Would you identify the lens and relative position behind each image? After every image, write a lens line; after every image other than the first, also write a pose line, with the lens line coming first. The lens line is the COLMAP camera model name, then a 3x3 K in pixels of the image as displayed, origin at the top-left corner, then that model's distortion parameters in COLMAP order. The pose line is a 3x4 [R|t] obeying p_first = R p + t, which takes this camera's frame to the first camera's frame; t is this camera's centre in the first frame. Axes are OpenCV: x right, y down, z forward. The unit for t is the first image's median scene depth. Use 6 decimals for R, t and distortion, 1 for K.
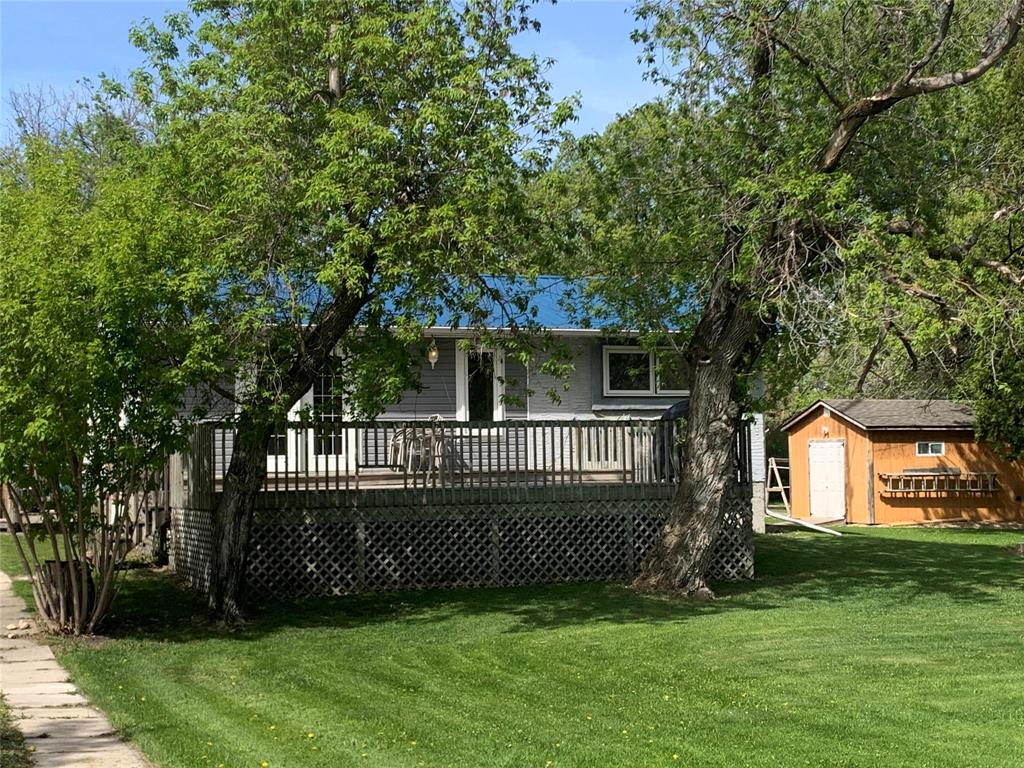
lens RADIAL K [[1570.1, 0, 512.0], [0, 1570.1, 384.0], [0, 0, 1]] dist [0.109562, -0.078392]
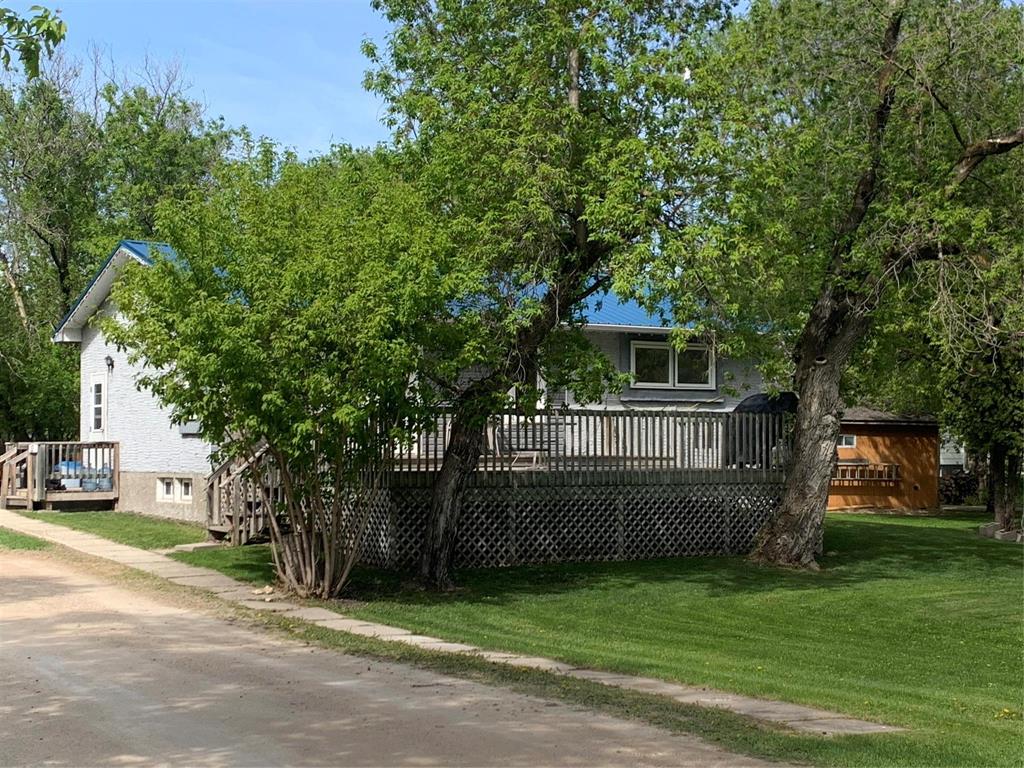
lens RADIAL K [[1648.3, 0, 512.0], [0, 1648.3, 384.0], [0, 0, 1]] dist [0.153317, 0.058268]
pose [[0.982449, 0.022421, 0.185176, -0.235235], [-0.024296, 0.999674, 0.007863, -0.001903], [-0.184940, -0.012224, 0.982674, -0.098344]]
